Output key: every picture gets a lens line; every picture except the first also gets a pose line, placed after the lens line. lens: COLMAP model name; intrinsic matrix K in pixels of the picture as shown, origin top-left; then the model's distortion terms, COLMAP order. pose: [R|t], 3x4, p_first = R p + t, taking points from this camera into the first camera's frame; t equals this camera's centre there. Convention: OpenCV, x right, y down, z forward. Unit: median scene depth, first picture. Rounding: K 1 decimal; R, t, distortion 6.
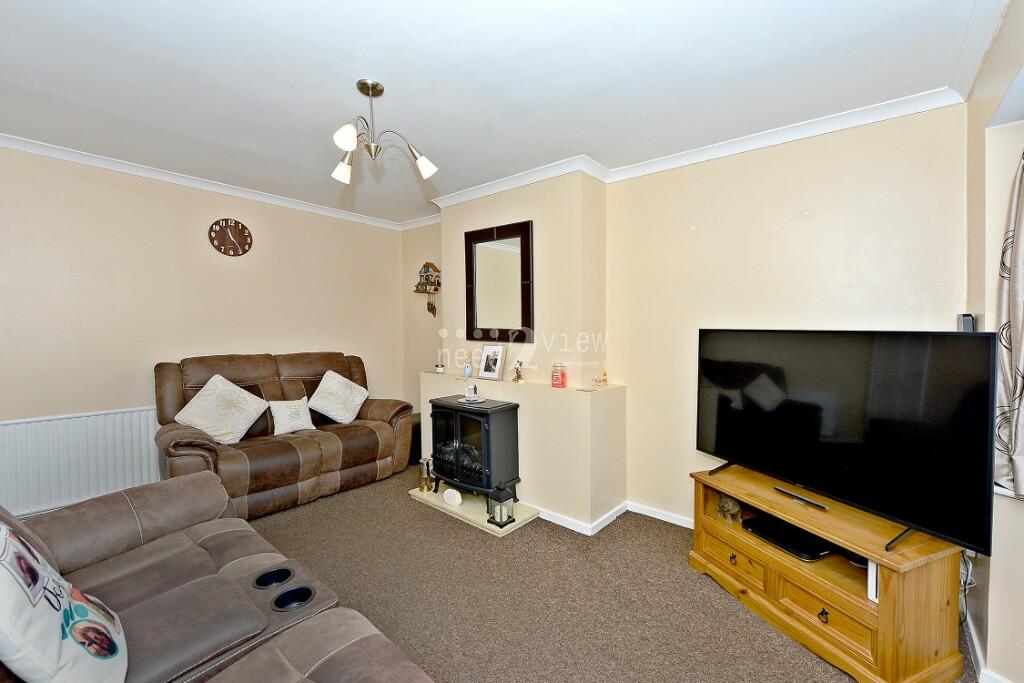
lens RADIAL K [[416.5, 0, 514.8], [0, 416.5, 321.0], [0, 0, 1]] dist [0.000368, 0.000088]
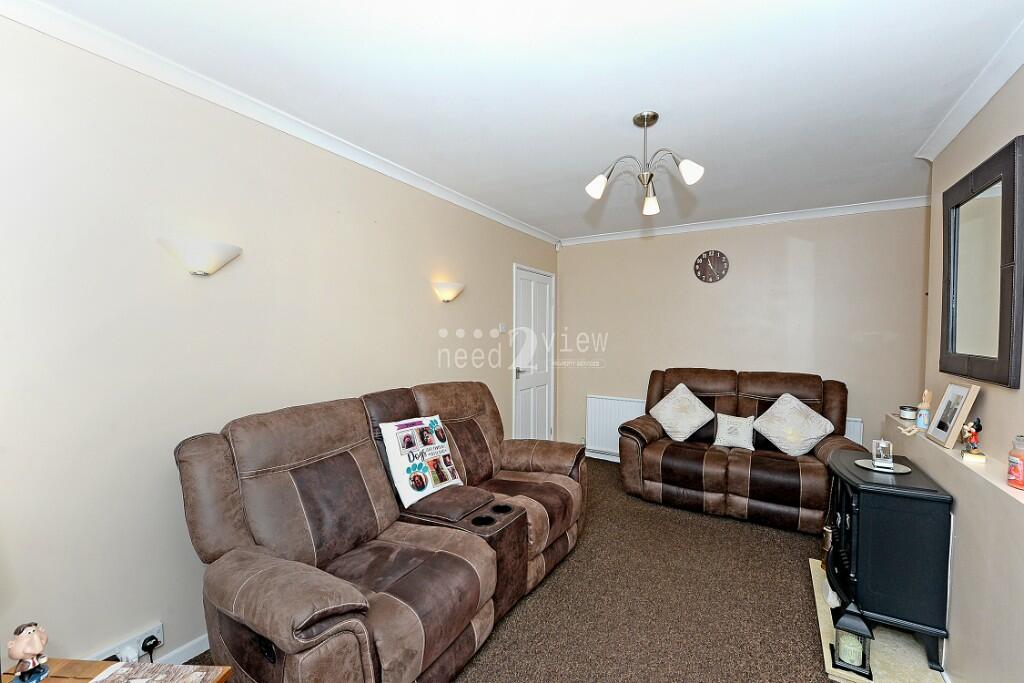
lens RADIAL K [[408.0, 0, 526.1], [0, 408.0, 341.1], [0, 0, 1]] dist [-0.002070, -0.000291]
pose [[0.181629, 0.008260, -0.983332, 0.361778], [0.012412, 0.999866, 0.010691, -0.013799], [0.983289, -0.014146, 0.181502, 0.312227]]
